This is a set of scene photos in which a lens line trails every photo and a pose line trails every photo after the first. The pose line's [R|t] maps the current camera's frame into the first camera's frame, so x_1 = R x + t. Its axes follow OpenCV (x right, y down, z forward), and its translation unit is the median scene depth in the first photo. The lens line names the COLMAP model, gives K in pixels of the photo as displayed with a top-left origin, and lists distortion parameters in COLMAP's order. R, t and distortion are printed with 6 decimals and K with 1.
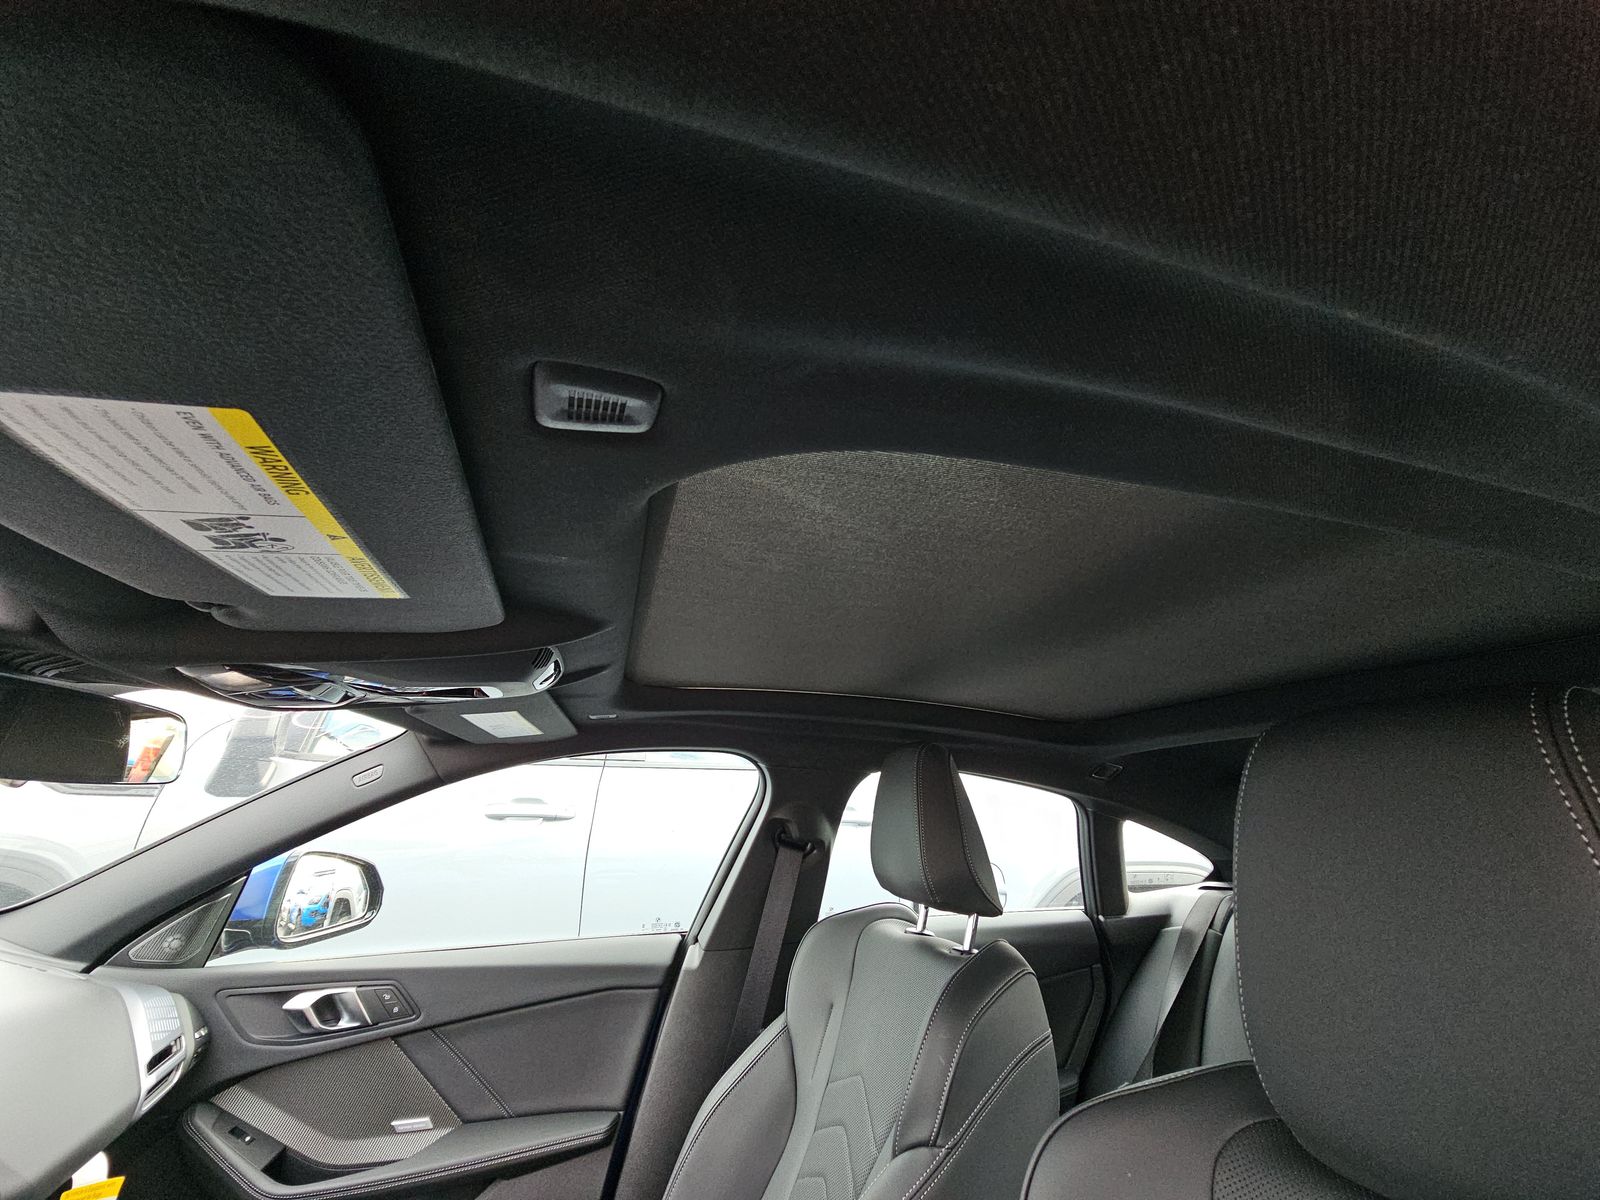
lens RADIAL K [[644.0, 0, 803.5], [0, 644.0, 599.5], [0, 0, 1]] dist [-0.002033, -0.000347]
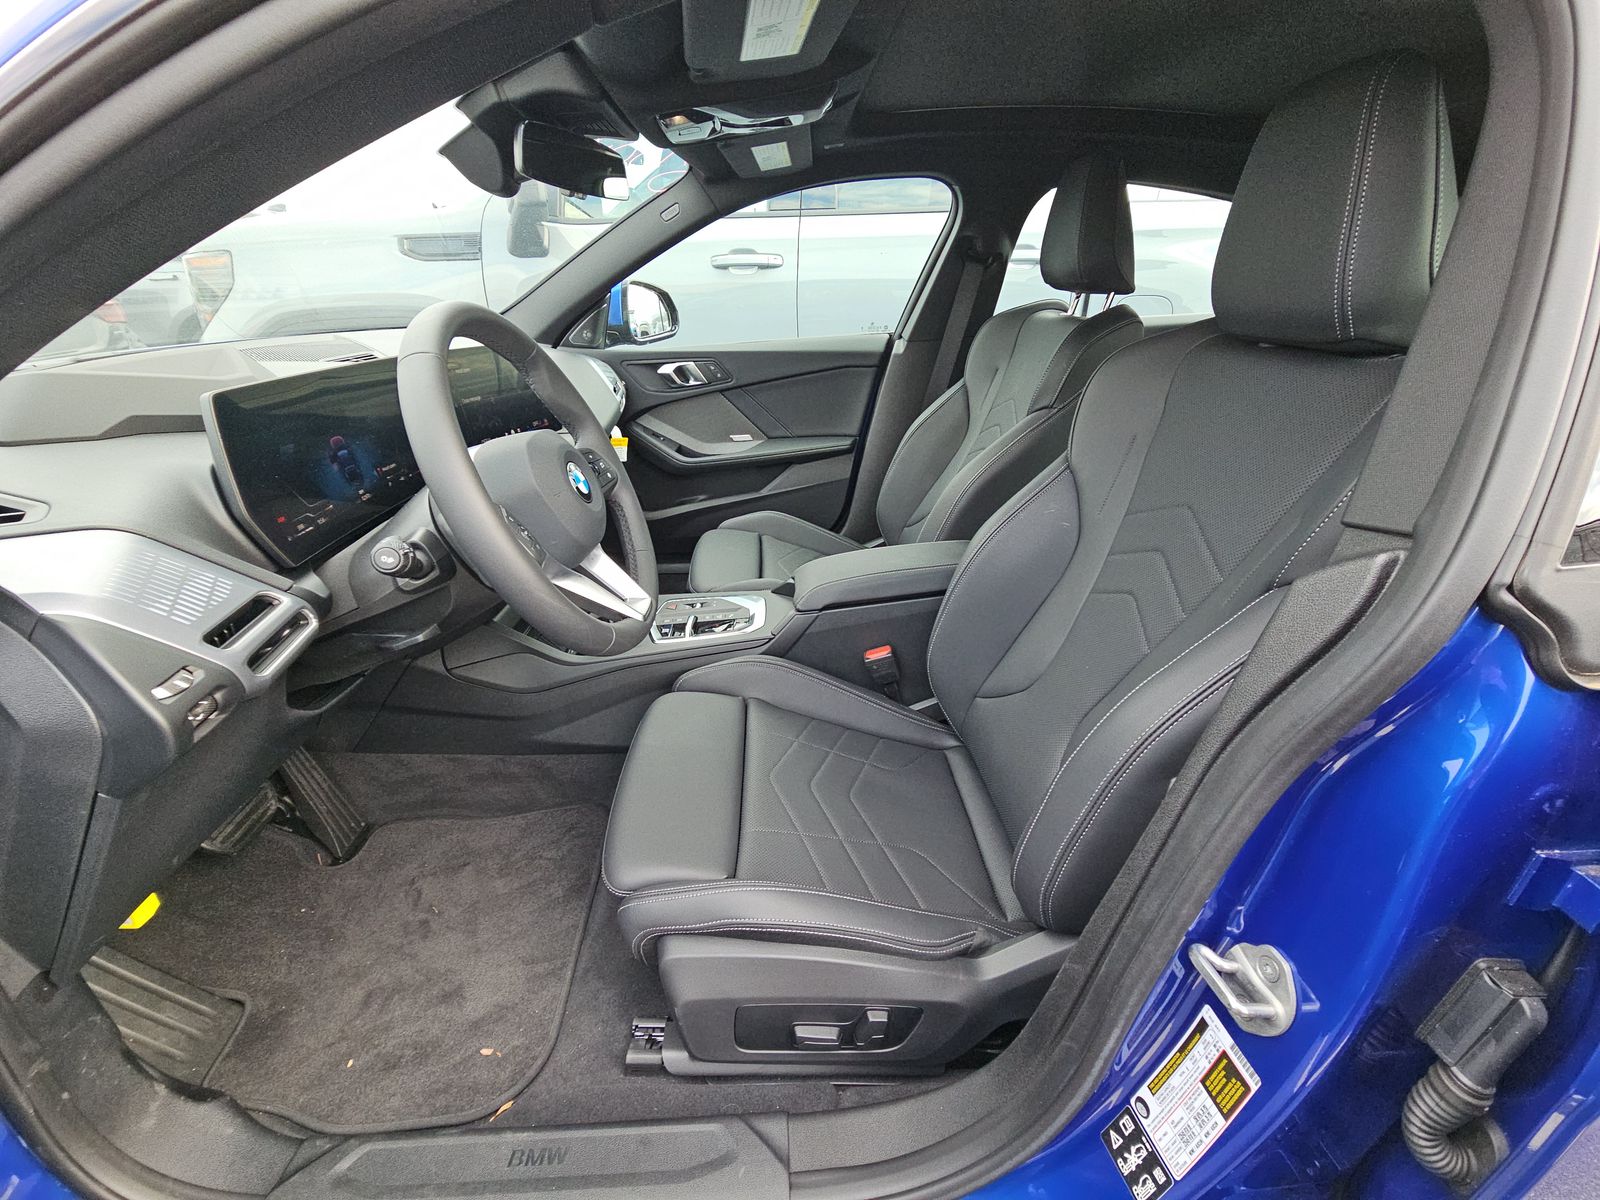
lens RADIAL K [[641.9, 0, 806.1], [0, 641.9, 601.4], [0, 0, 1]] dist [-0.005097, -0.000396]
pose [[0.972658, 0.070836, -0.221174, -0.018260], [0.104020, 0.718601, 0.687599, -0.043996], [0.207642, -0.691805, 0.691585, -0.457735]]
